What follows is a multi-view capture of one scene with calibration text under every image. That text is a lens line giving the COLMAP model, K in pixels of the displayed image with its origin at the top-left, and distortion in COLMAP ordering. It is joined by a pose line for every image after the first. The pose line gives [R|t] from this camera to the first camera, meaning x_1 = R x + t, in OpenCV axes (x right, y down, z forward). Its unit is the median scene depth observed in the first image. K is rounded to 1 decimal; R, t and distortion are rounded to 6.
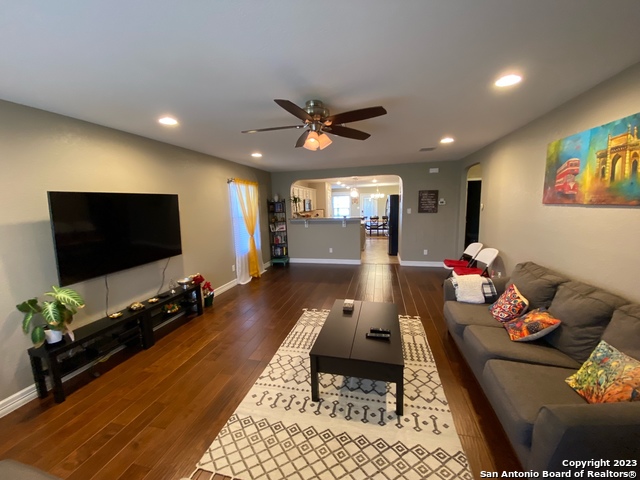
lens RADIAL K [[256.1, 0, 320.0], [0, 256.1, 240.0], [0, 0, 1]] dist [0.042813, -0.033500]
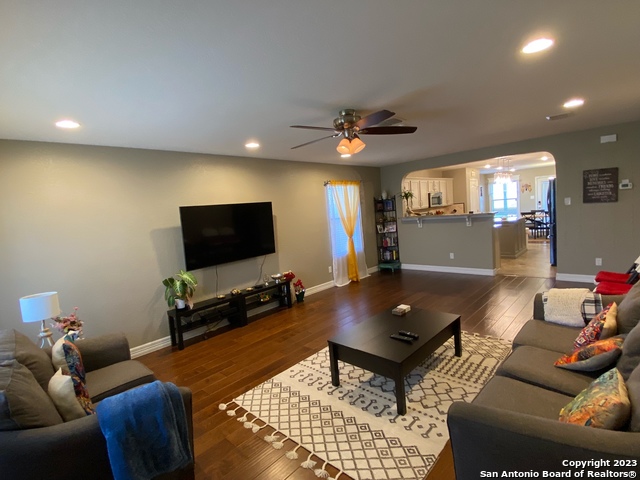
lens RADIAL K [[314.6, 0, 321.9], [0, 314.6, 239.8], [0, 0, 1]] dist [0.083203, -0.077056]
pose [[0.869196, 0.001780, -0.494465, 0.247658], [-0.008342, 0.999904, -0.011064, 0.007575], [0.494398, 0.013742, 0.869127, -0.086767]]
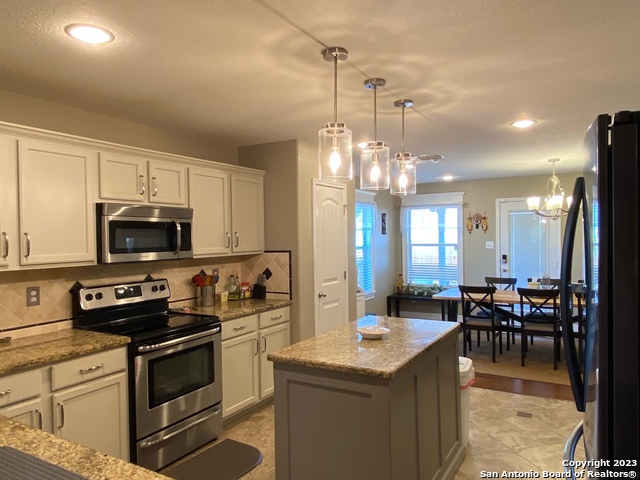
lens RADIAL K [[449.5, 0, 315.9], [0, 449.5, 242.1], [0, 0, 1]] dist [0.053452, -0.004854]
pose [[0.952272, 0.017526, -0.304748, 0.340926], [-0.053510, 0.992476, -0.110129, -0.173639], [0.300525, 0.121180, 0.946045, 1.263479]]
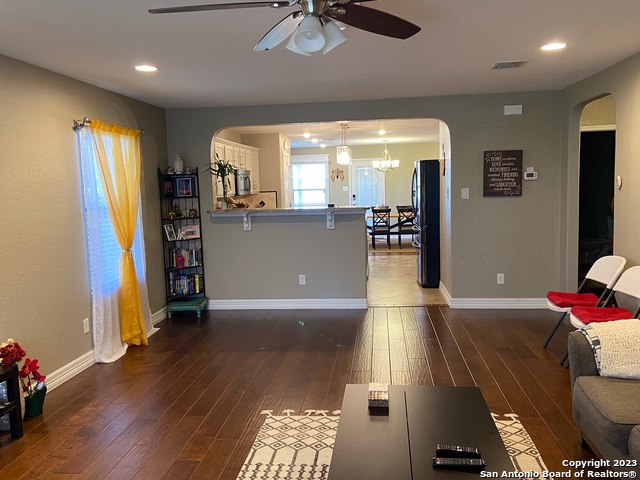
lens RADIAL K [[555.9, 0, 318.8], [0, 555.9, 235.5], [0, 0, 1]] dist [0.041306, -0.009305]
pose [[0.992520, -0.013555, 0.121324, -0.062481], [0.018947, 0.998878, -0.043400, 0.007006], [-0.120600, 0.045374, 0.991664, 0.012888]]
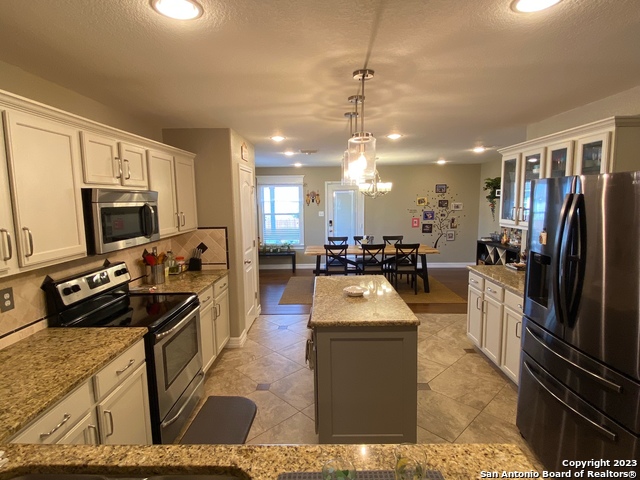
lens RADIAL K [[341.7, 0, 320.0], [0, 341.7, 240.0], [0, 0, 1]] dist [0.035623, -0.030281]
pose [[0.976605, -0.012130, 0.214701, 0.072754], [0.017396, 0.999592, -0.022655, -0.199982], [-0.214338, 0.025860, 0.976417, 1.280686]]
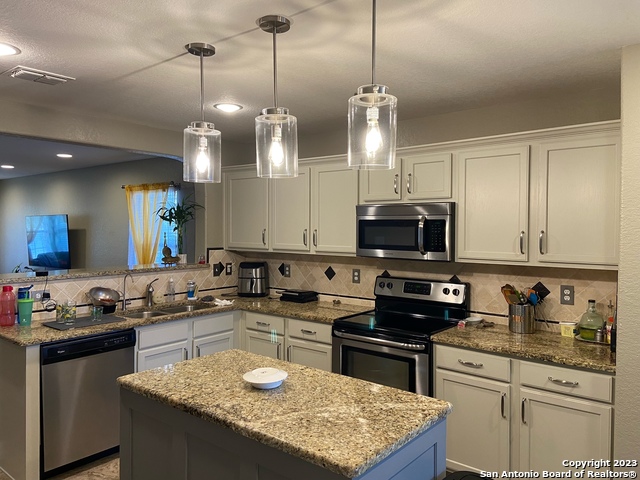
lens RADIAL K [[478.3, 0, 319.7], [0, 478.3, 232.5], [0, 0, 1]] dist [0.116793, -0.134347]
pose [[-0.435481, 0.039514, -0.899330, 0.589034], [-0.114698, 0.988458, 0.098970, -0.298638], [0.892861, 0.146251, -0.425922, 1.997648]]
